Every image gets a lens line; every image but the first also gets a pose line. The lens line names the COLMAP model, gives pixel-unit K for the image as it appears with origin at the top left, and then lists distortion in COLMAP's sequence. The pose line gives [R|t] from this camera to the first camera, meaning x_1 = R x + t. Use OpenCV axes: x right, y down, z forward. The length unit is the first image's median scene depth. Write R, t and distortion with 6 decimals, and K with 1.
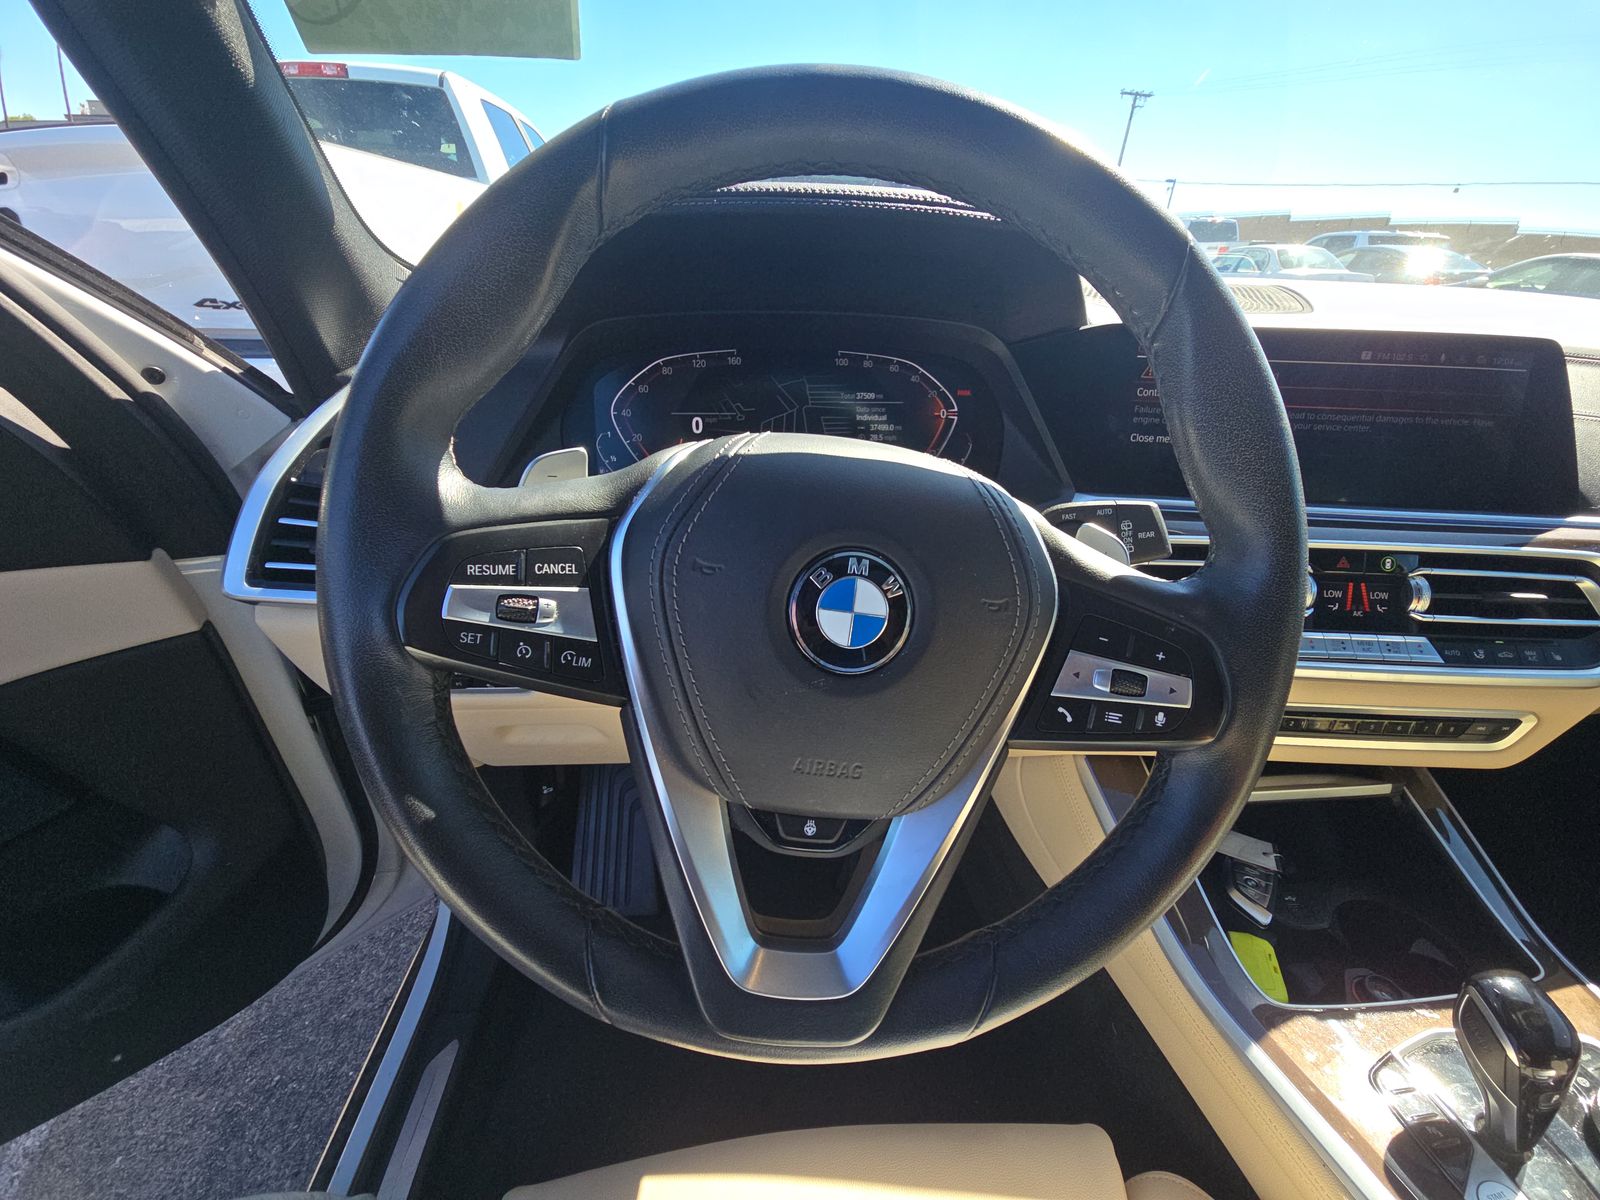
lens RADIAL K [[643.2, 0, 799.1], [0, 643.2, 609.9], [0, 0, 1]] dist [0.000966, -0.001514]
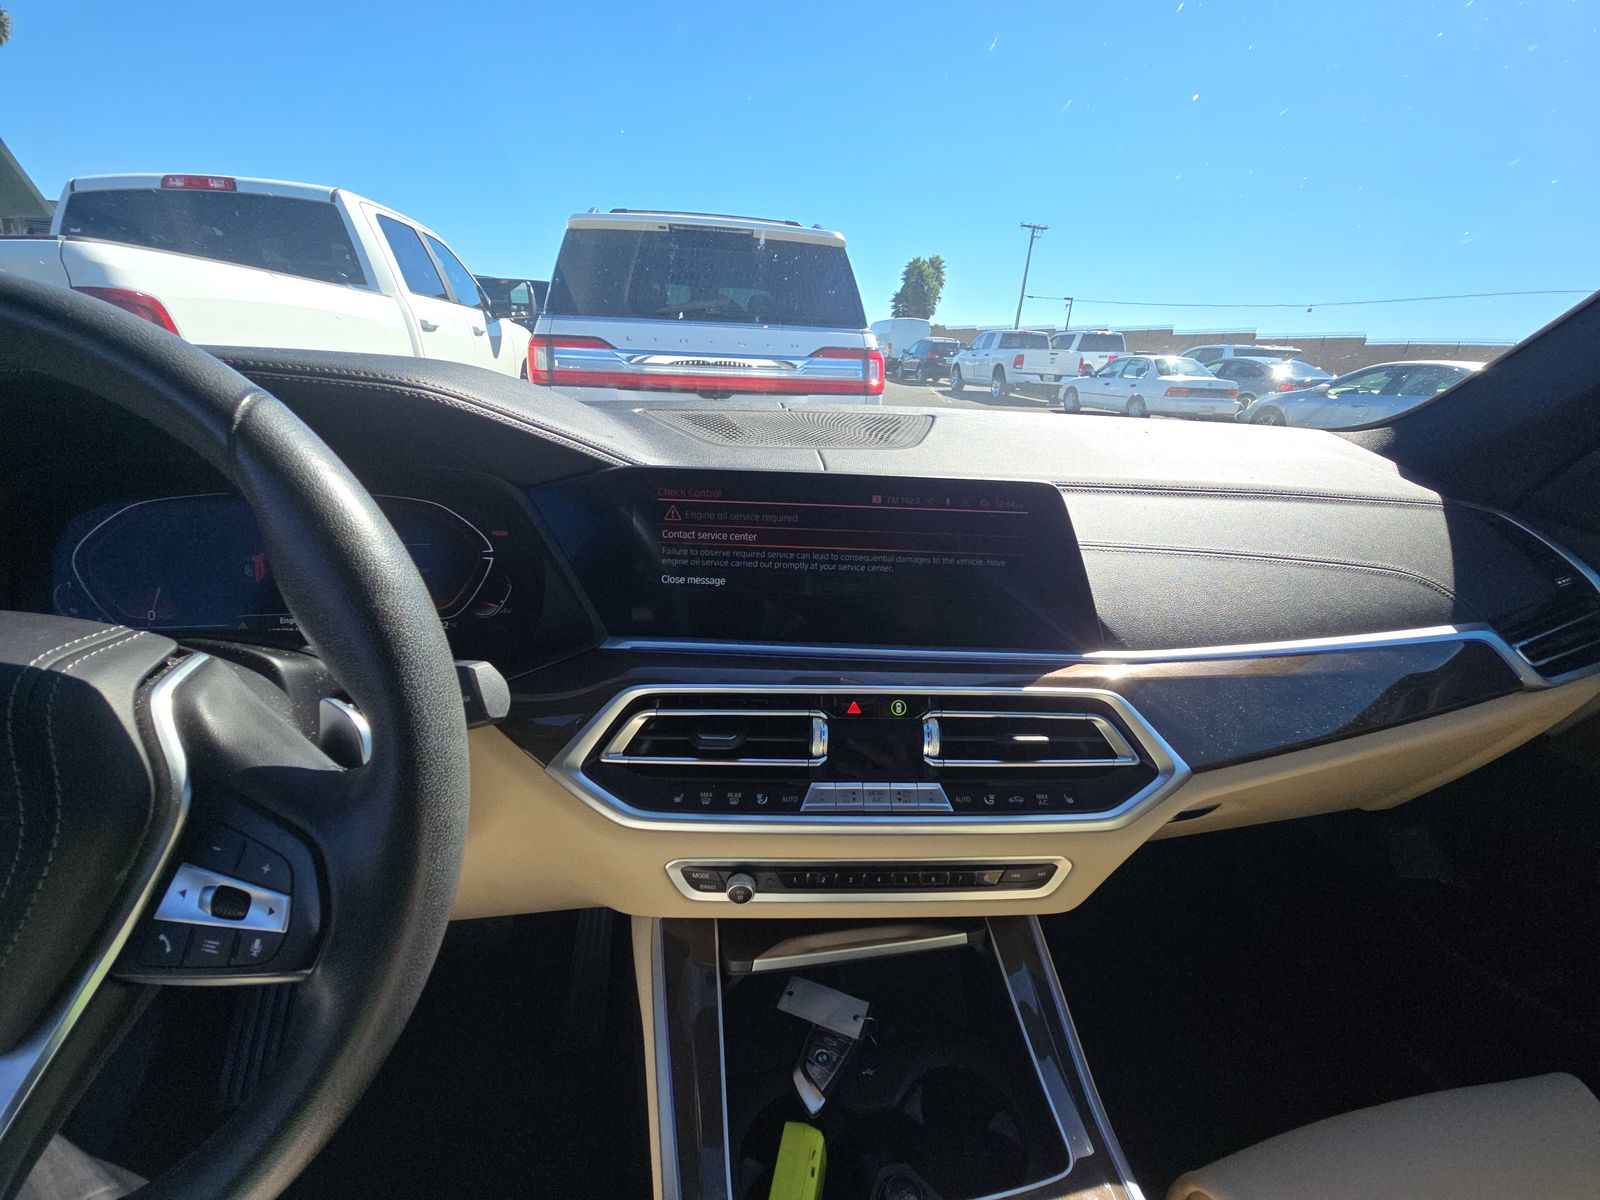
lens RADIAL K [[643.2, 0, 795.3], [0, 643.2, 608.2], [0, 0, 1]] dist [0.000966, -0.001514]
pose [[0.996337, -0.016278, 0.083953, 0.653480], [0.027086, 0.991240, -0.129263, -0.095276], [-0.081113, 0.131064, 0.988050, 0.027162]]
